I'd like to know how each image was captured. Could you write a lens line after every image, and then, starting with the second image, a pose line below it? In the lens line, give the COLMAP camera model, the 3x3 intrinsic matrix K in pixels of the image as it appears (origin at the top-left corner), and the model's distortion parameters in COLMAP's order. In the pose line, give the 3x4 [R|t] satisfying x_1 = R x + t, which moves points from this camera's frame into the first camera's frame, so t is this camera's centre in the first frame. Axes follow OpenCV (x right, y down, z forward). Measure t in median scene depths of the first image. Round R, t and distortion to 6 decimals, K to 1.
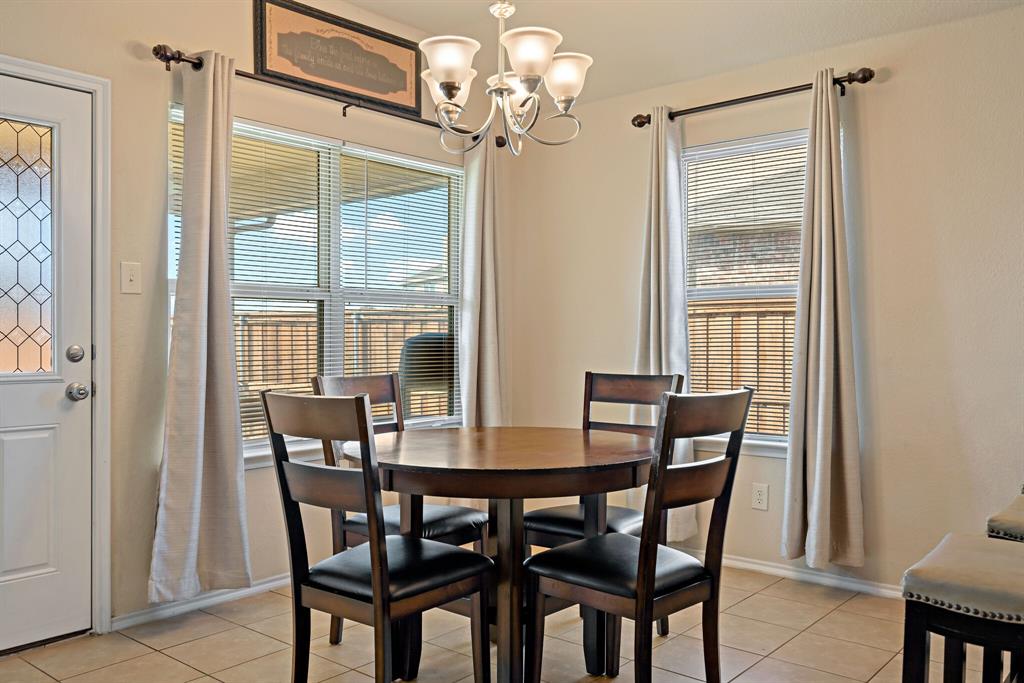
lens RADIAL K [[870.5, 0, 513.8], [0, 870.5, 327.9], [0, 0, 1]] dist [0.007015, 0.003930]
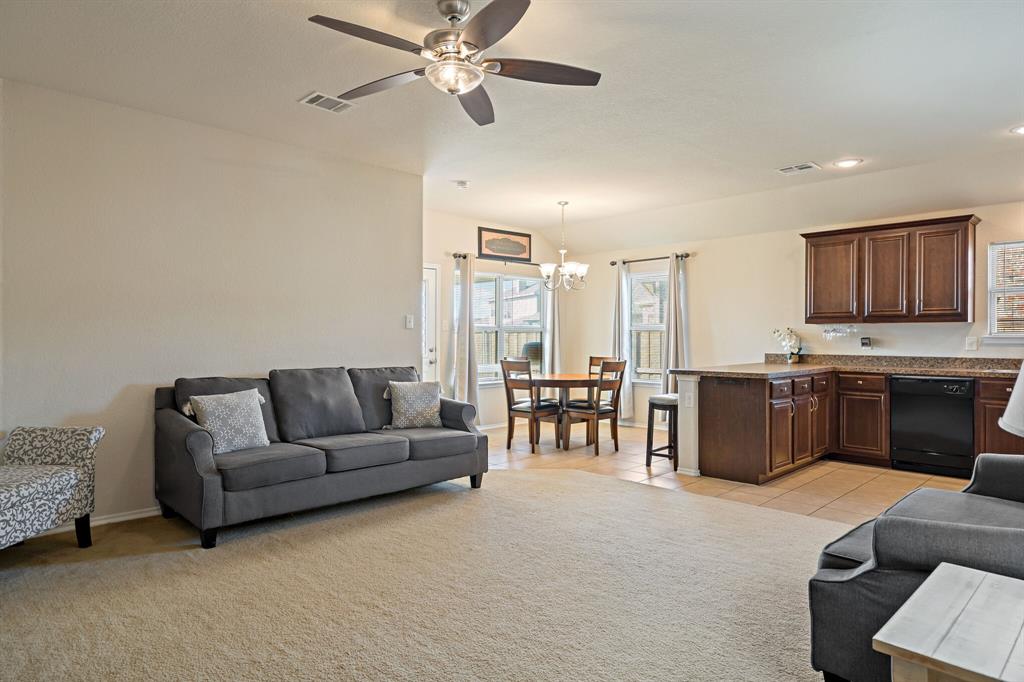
lens RADIAL K [[630.6, 0, 513.4], [0, 630.6, 325.1], [0, 0, 1]] dist [-0.000546, 0.000145]
pose [[0.997152, 0.001932, -0.075396, -0.016802], [-0.002300, 0.999986, -0.004791, -0.047667], [0.075385, 0.004950, 0.997142, -1.220326]]
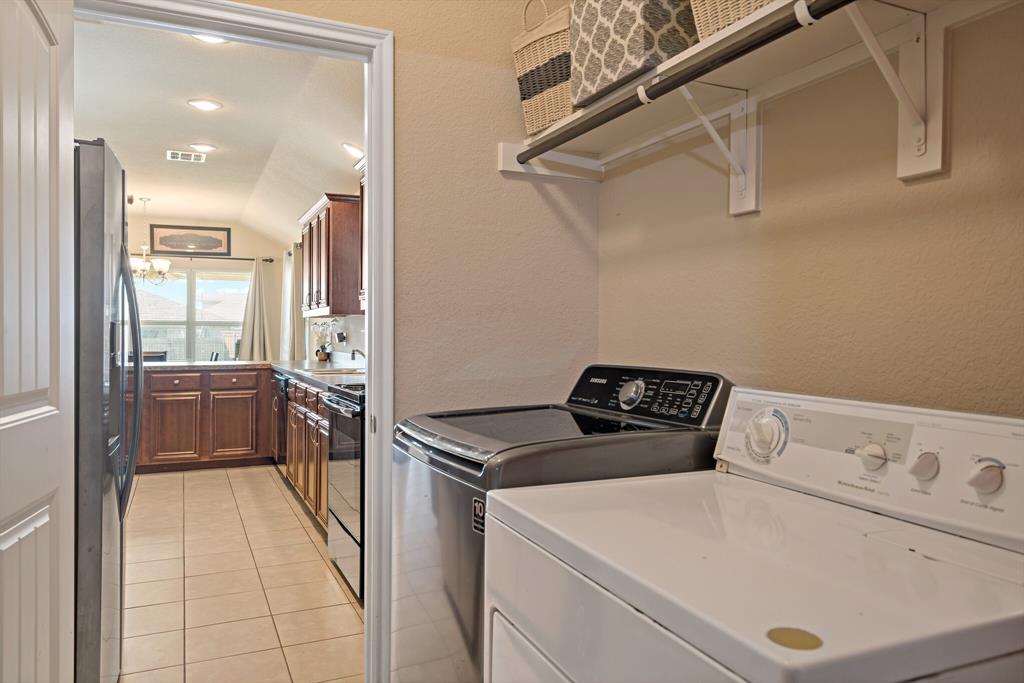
lens RADIAL K [[712.1, 0, 497.8], [0, 712.1, 323.5], [0, 0, 1]] dist [0.002803, 0.000993]
pose [[0.907976, 0.001204, -0.419021, 1.996401], [-0.001367, 0.999999, -0.000090, -0.046575], [0.419020, 0.000655, 0.907977, -0.813617]]
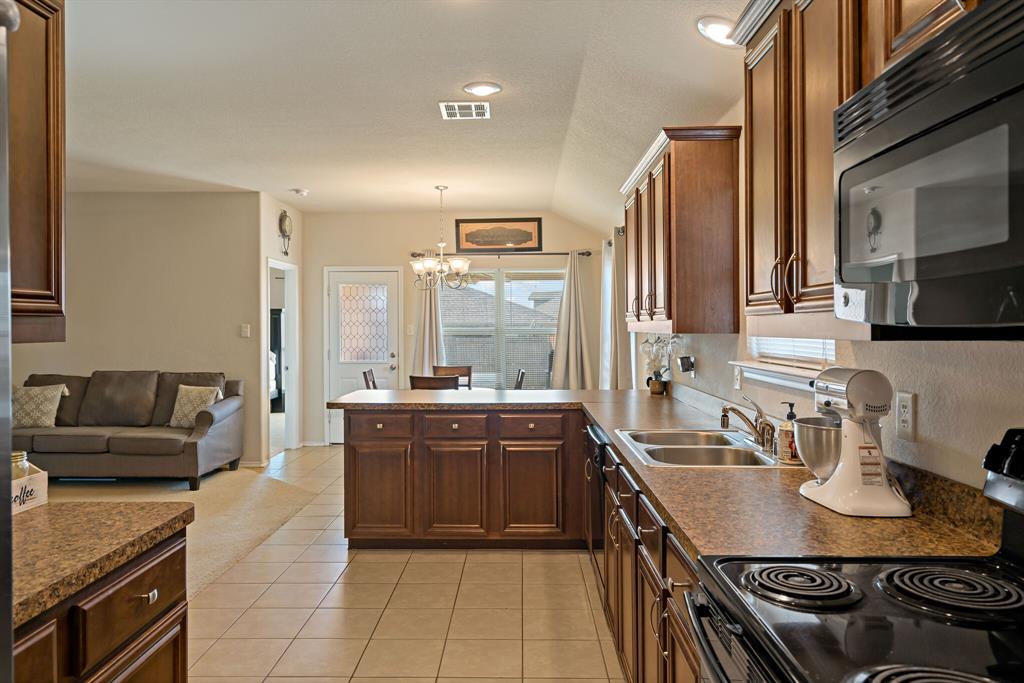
lens RADIAL K [[712.1, 0, 497.8], [0, 712.1, 323.5], [0, 0, 1]] dist [0.002803, 0.000993]
pose [[0.638216, -0.003897, -0.769847, 1.584383], [0.012647, 0.999905, 0.005424, -0.085860], [0.769753, -0.013198, 0.638205, -0.326303]]
